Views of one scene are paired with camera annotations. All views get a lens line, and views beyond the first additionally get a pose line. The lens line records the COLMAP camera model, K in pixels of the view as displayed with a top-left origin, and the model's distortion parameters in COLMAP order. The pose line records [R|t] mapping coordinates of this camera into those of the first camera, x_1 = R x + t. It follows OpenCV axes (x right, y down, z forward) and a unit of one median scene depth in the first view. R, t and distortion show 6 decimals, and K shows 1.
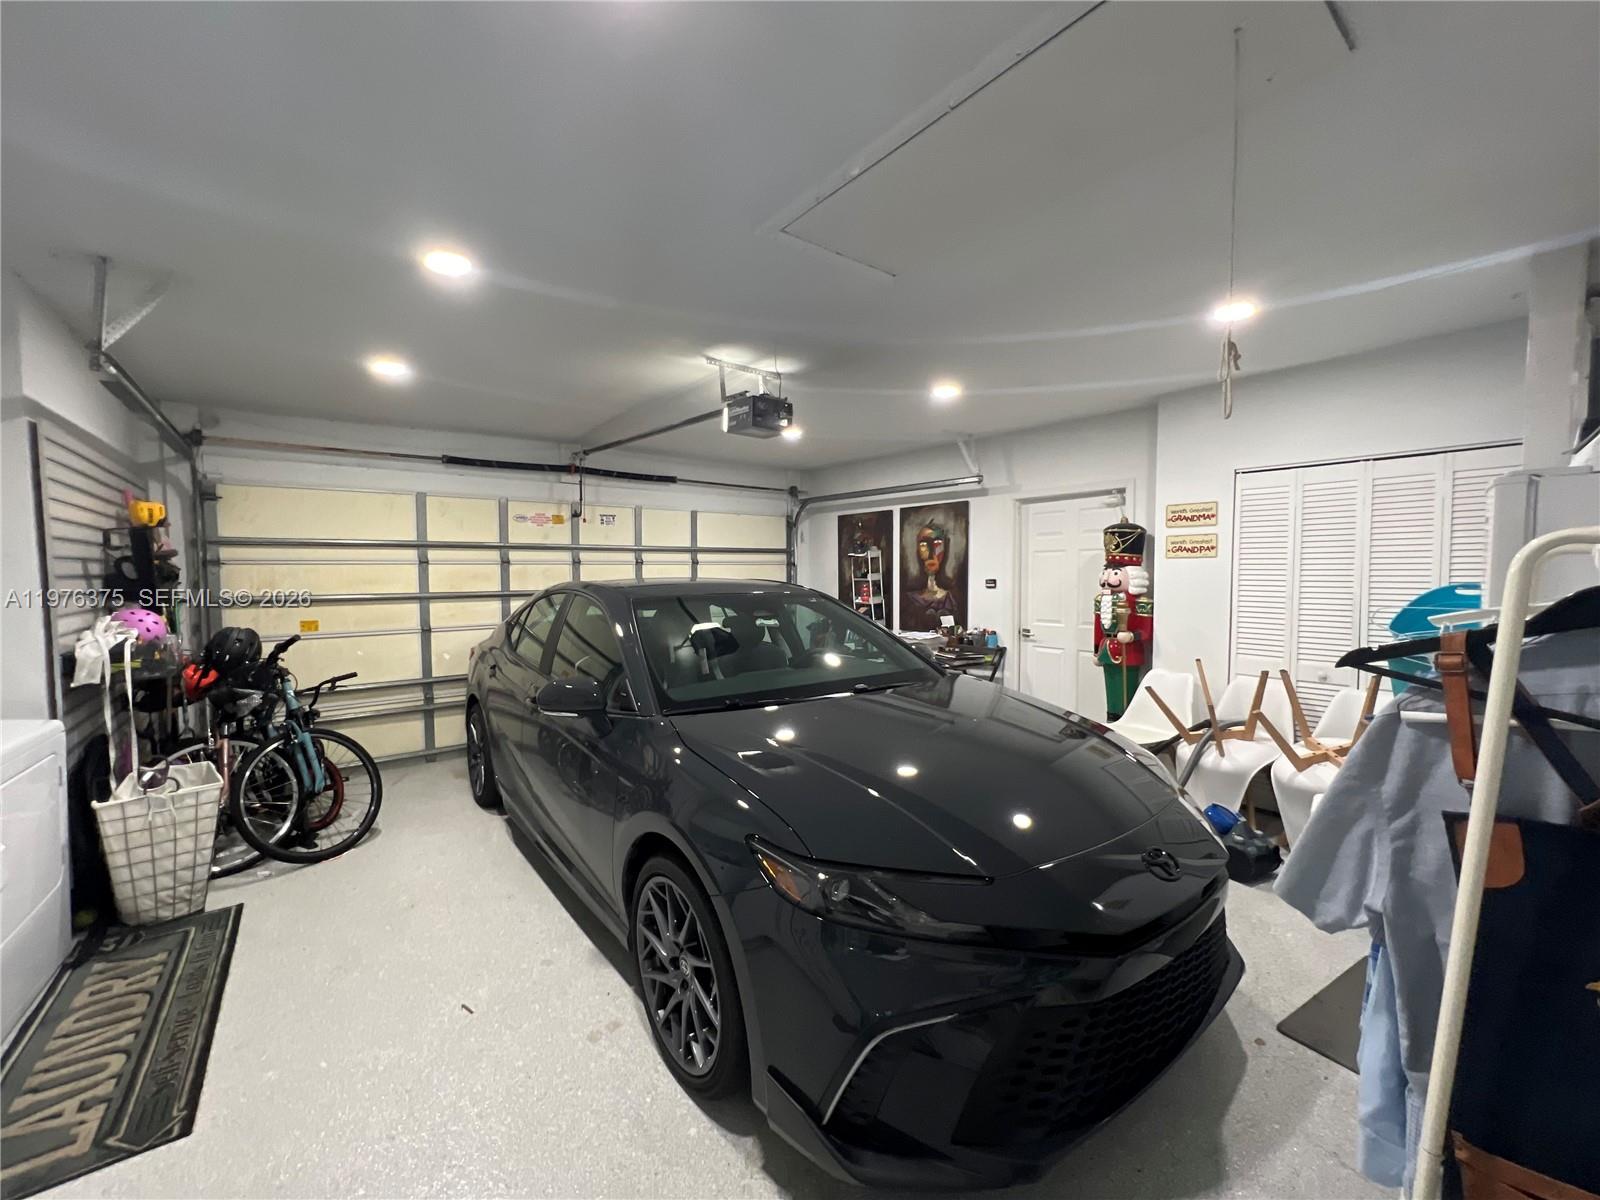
lens RADIAL K [[641.8, 0, 791.5], [0, 641.8, 605.8], [0, 0, 1]] dist [0.000596, 0.000601]
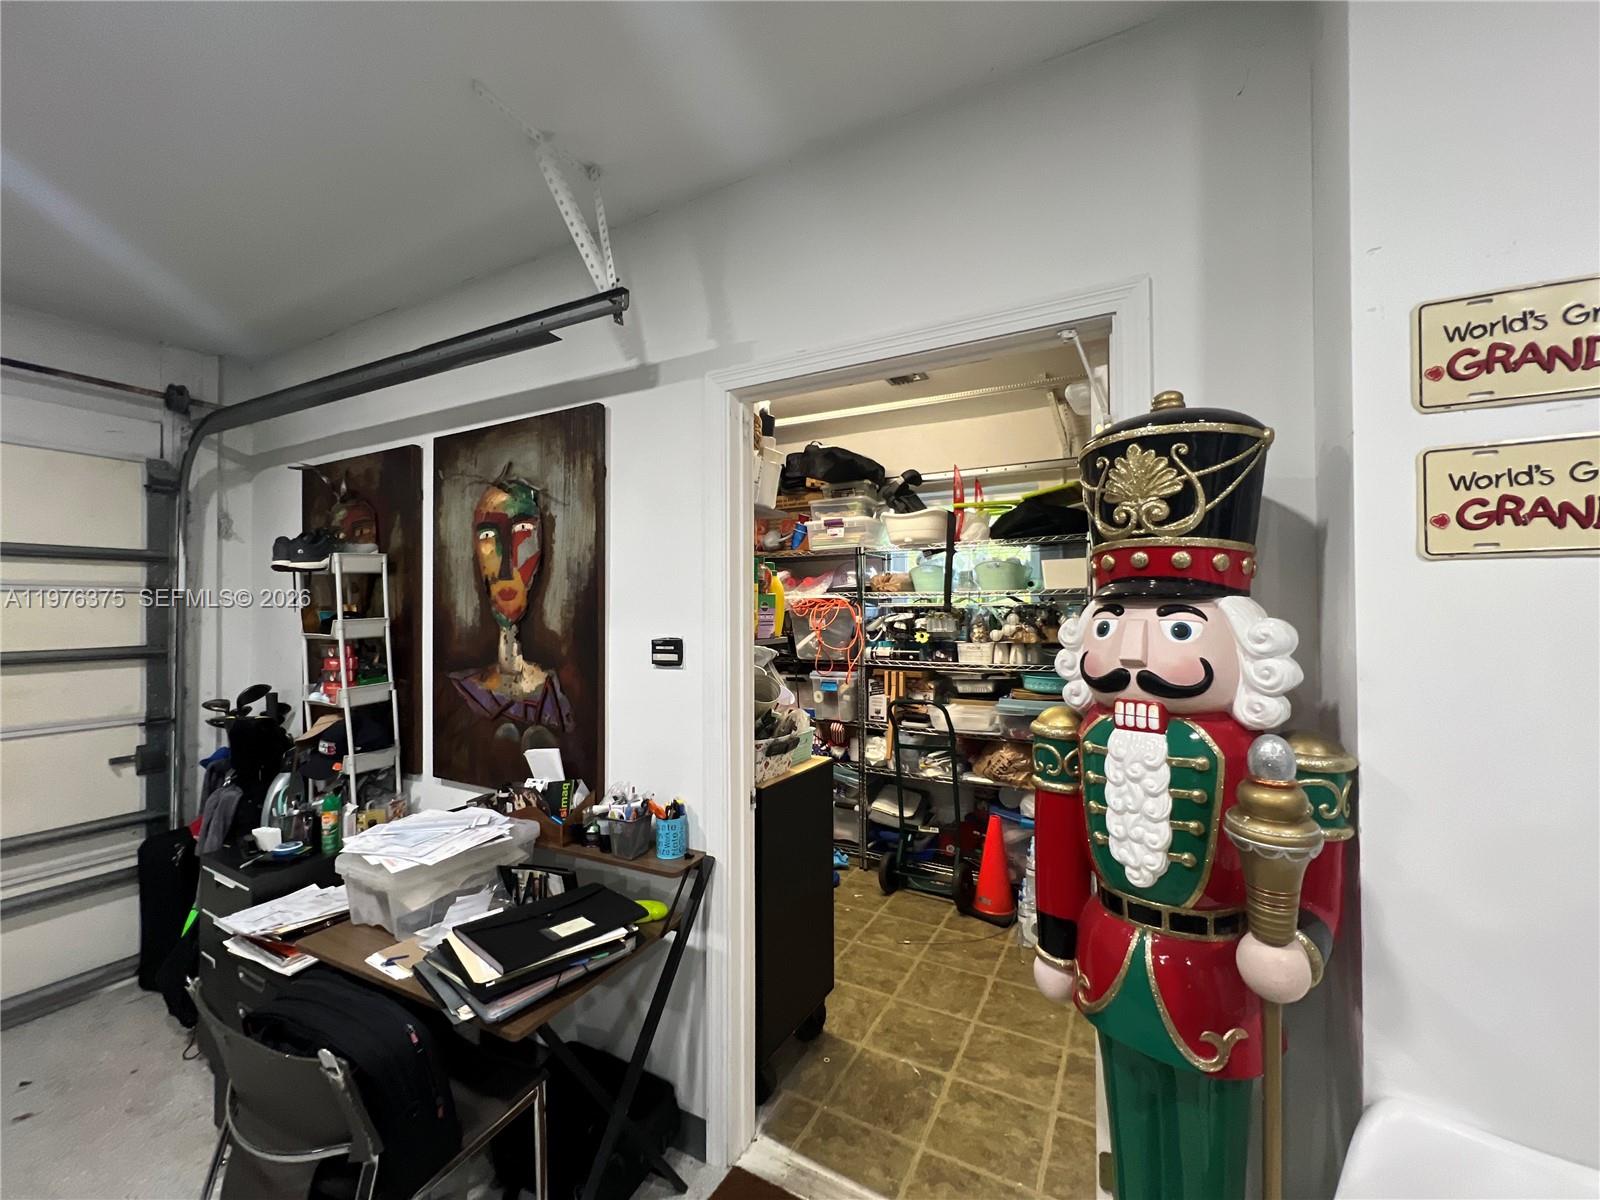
lens RADIAL K [[641.8, 0, 794.7], [0, 641.8, 606.4], [0, 0, 1]] dist [0.000596, 0.000601]
pose [[0.914493, 0.006723, 0.404545, 0.224380], [0.017903, 0.998210, -0.057059, -0.036019], [-0.404205, 0.059422, 0.912736, 0.637761]]
